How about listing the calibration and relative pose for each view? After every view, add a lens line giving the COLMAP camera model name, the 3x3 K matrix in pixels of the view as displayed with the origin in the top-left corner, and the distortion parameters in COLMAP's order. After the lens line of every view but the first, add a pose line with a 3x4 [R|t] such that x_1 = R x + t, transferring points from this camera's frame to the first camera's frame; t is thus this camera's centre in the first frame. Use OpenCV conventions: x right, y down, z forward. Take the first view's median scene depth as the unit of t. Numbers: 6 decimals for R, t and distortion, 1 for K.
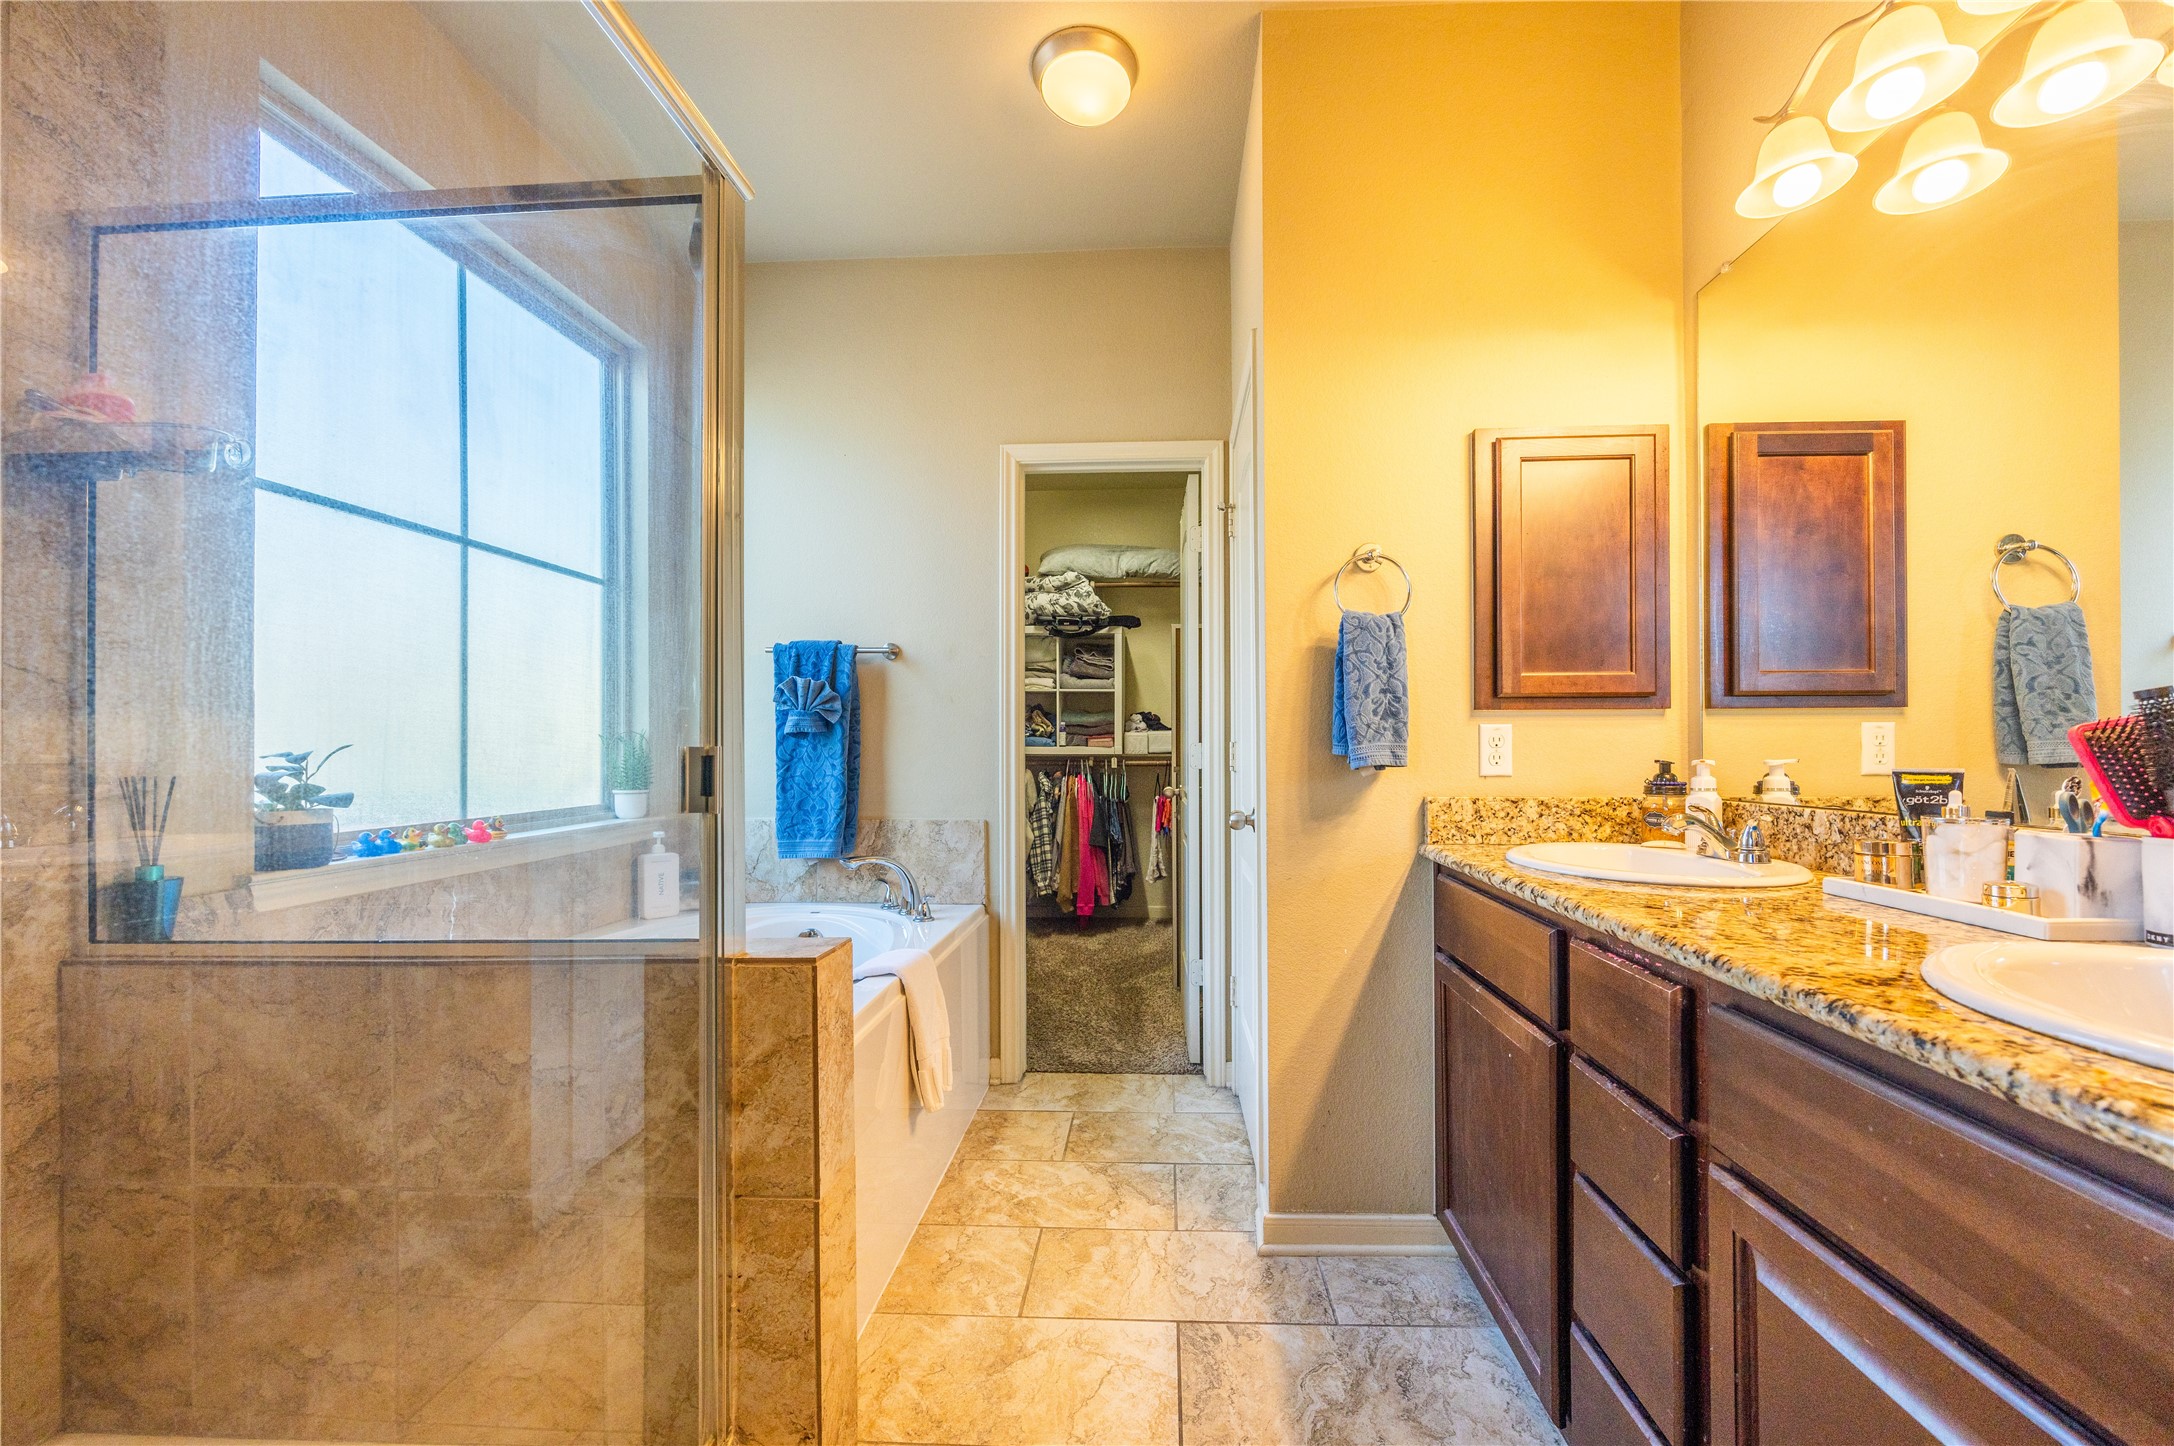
lens RADIAL K [[855.0, 0, 1117.3], [0, 855.0, 721.3], [0, 0, 1]] dist [-0.001341, 0.000615]
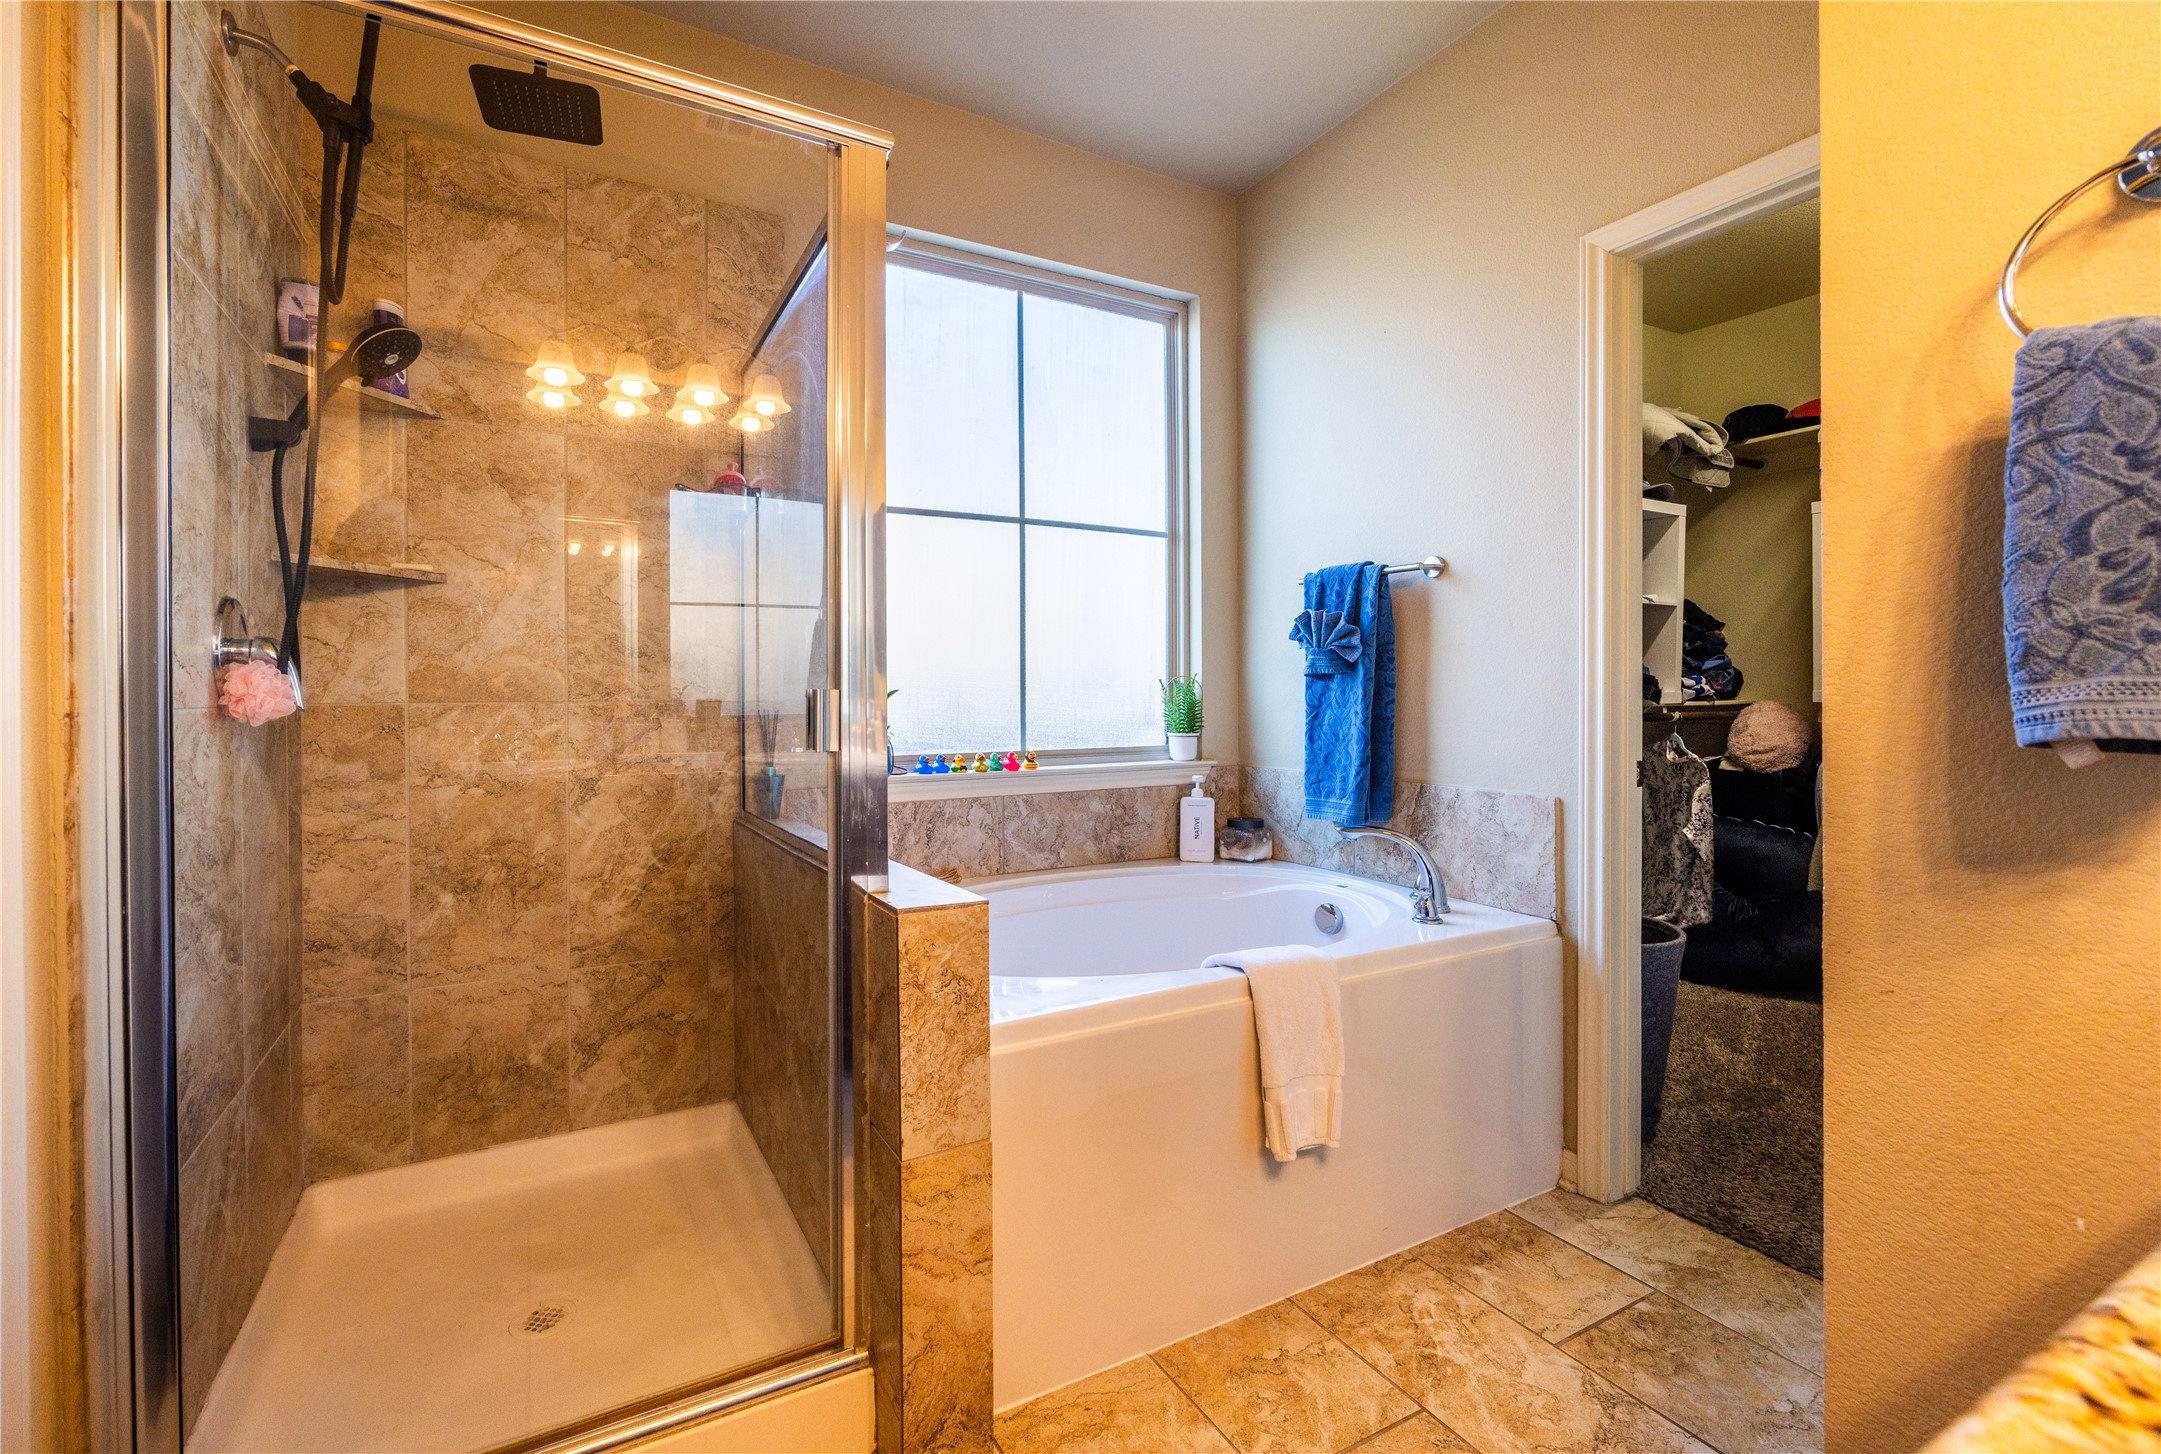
lens RADIAL K [[902.7, 0, 984.8], [0, 902.7, 678.3], [0, 0, 1]] dist [-0.001696, 0.000358]
pose [[0.497424, -0.013337, -0.867405, 0.368085], [0.026650, 0.999645, -0.000087, 0.012211], [0.867098, -0.023073, 0.497603, 0.372781]]
